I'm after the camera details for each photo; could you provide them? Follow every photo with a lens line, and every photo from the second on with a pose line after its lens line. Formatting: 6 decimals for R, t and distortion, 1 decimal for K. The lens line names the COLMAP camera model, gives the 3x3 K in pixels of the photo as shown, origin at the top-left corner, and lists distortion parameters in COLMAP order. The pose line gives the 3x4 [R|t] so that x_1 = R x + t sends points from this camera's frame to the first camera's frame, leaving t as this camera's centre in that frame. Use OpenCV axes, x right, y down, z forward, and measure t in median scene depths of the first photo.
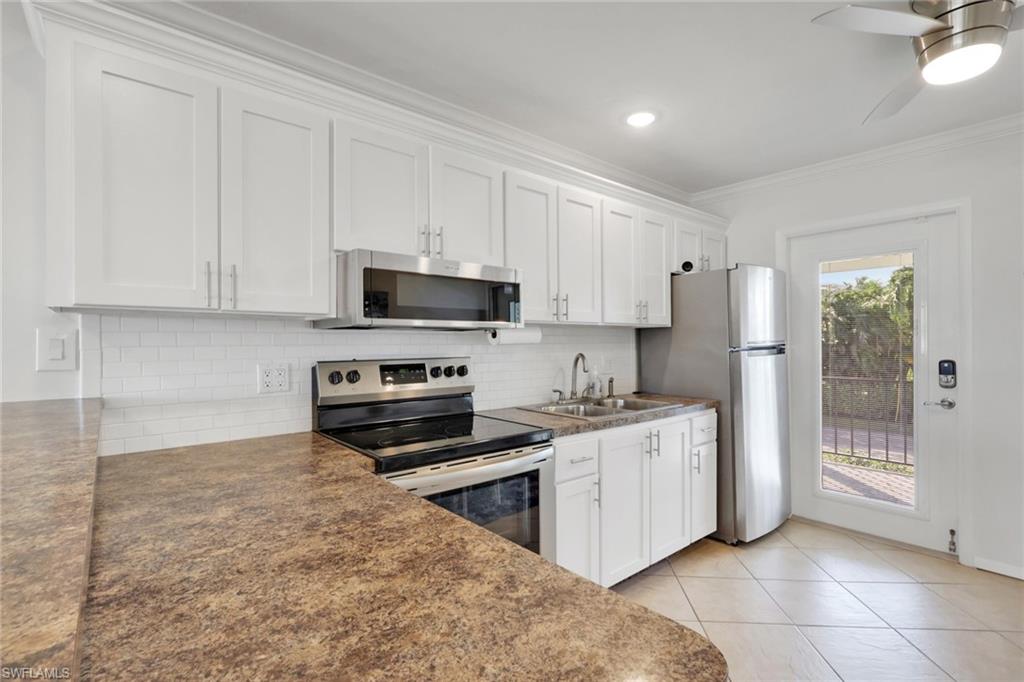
lens RADIAL K [[499.1, 0, 503.5], [0, 499.1, 344.1], [0, 0, 1]] dist [0.001879, 0.000800]
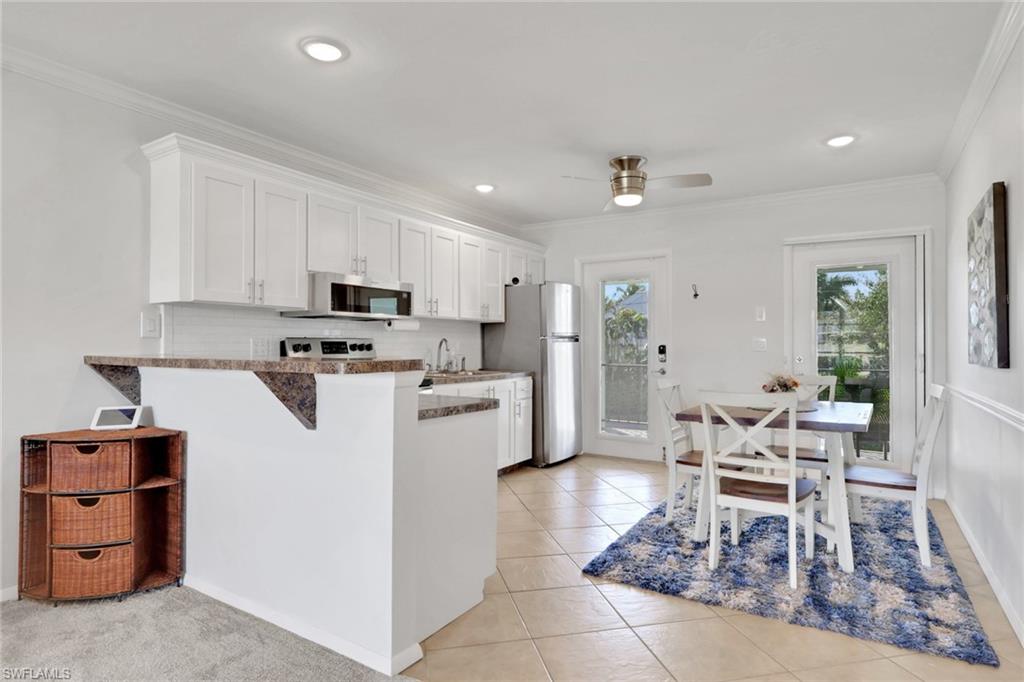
lens RADIAL K [[553.7, 0, 512.0], [0, 553.7, 341.0], [0, 0, 1]] dist [-0.000650, 0.000100]
pose [[0.951619, 0.008403, 0.307166, -0.153506], [-0.006404, 0.999951, -0.007515, 0.036559], [-0.307214, 0.005185, 0.951626, -0.602808]]
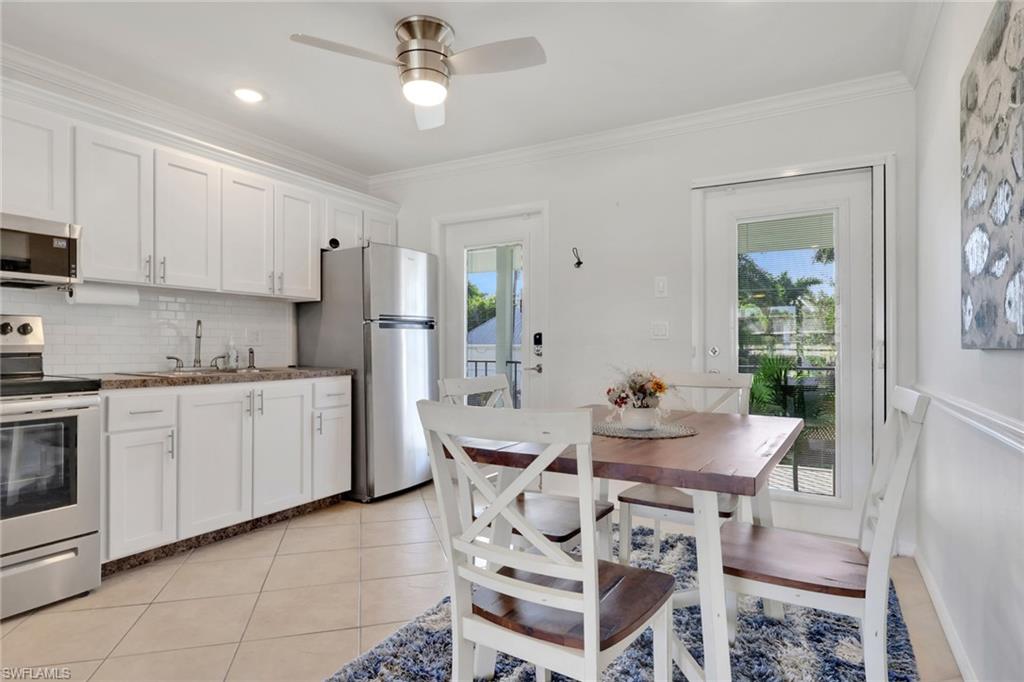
lens RADIAL K [[565.7, 0, 496.9], [0, 565.7, 342.7], [0, 0, 1]] dist [-0.001697, 0.000439]
pose [[0.939998, 0.007720, 0.341092, 0.326465], [-0.006612, 0.999968, -0.004411, 0.064584], [-0.341115, 0.001891, 0.940020, -0.265789]]
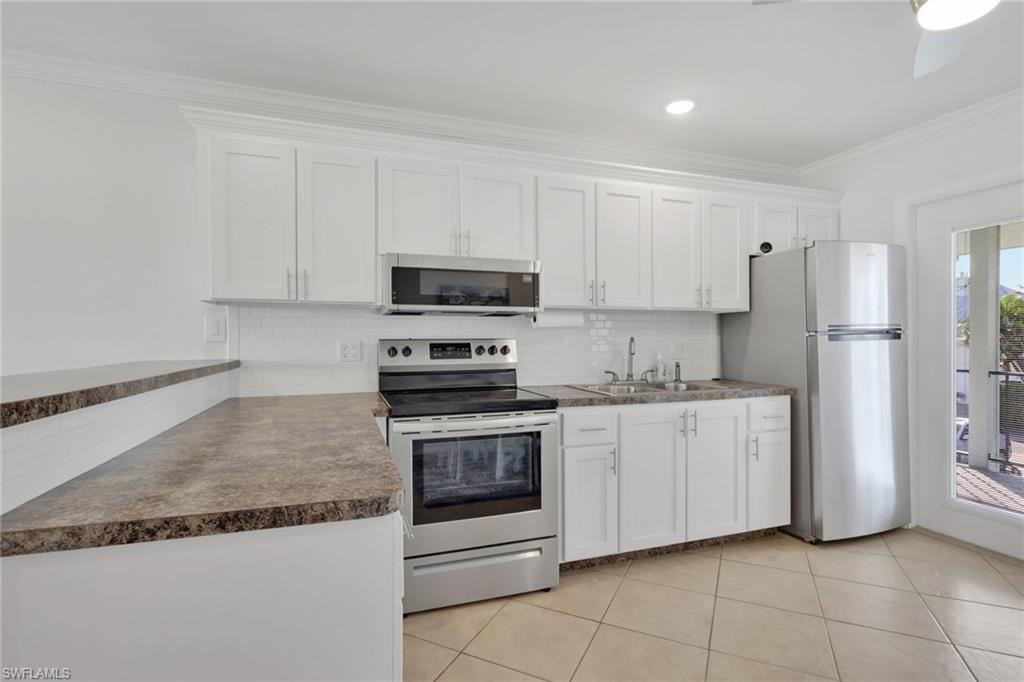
lens RADIAL K [[483.1, 0, 494.1], [0, 483.1, 343.3], [0, 0, 1]] dist [-0.000927, -0.000317]
pose [[0.930513, 0.003289, -0.366245, 0.255188], [-0.000083, 0.999962, 0.008769, 0.022862], [0.366259, -0.008130, 0.930477, -0.057301]]
